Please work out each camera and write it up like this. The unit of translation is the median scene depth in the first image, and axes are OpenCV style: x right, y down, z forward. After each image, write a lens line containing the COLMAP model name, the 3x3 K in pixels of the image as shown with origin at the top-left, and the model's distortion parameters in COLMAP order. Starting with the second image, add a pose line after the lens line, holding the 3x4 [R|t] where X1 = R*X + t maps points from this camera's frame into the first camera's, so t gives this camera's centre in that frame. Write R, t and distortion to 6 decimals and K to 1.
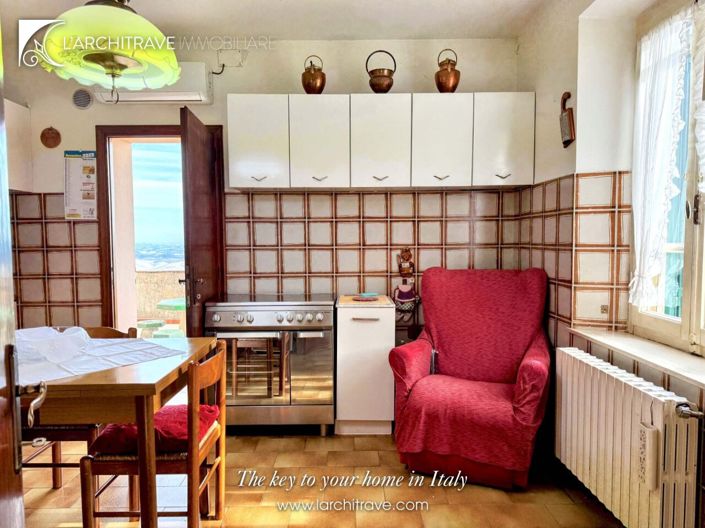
lens RADIAL K [[491.4, 0, 346.8], [0, 491.4, 268.0], [0, 0, 1]] dist [0.044165, -0.053601]
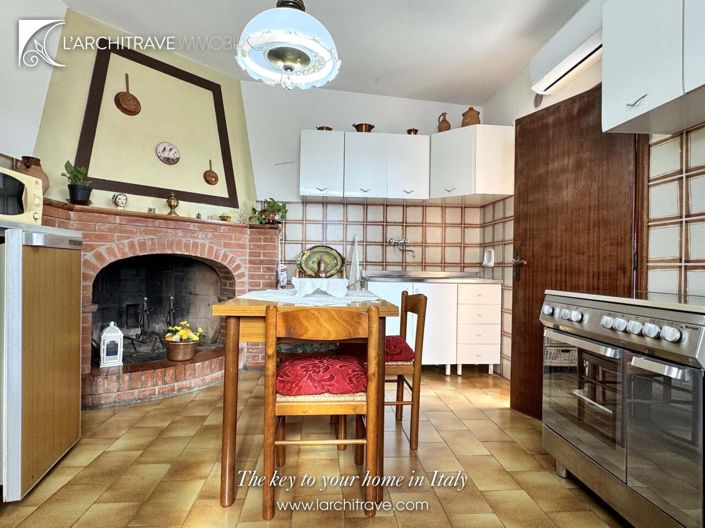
lens RADIAL K [[373.4, 0, 353.1], [0, 373.4, 266.2], [0, 0, 1]] dist [-0.000355, -0.003225]
pose [[0.077050, 0.006680, -0.997005, 0.241360], [-0.077250, 0.997012, 0.000710, 0.048783], [0.994030, 0.076964, 0.077336, 0.557607]]
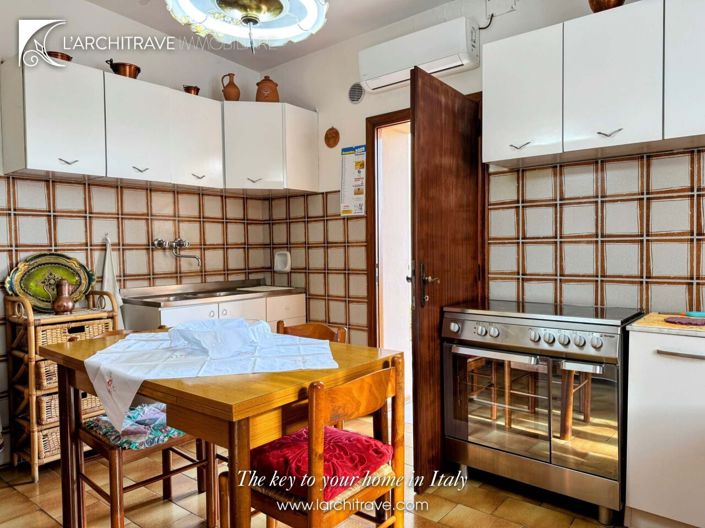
lens RADIAL K [[491.4, 0, 345.7], [0, 491.4, 266.2], [0, 0, 1]] dist [0.044165, -0.053601]
pose [[0.767603, 0.019569, -0.640626, 0.091957], [-0.029412, 0.999556, -0.004708, 0.010019], [0.640250, 0.022456, 0.767838, 0.235267]]
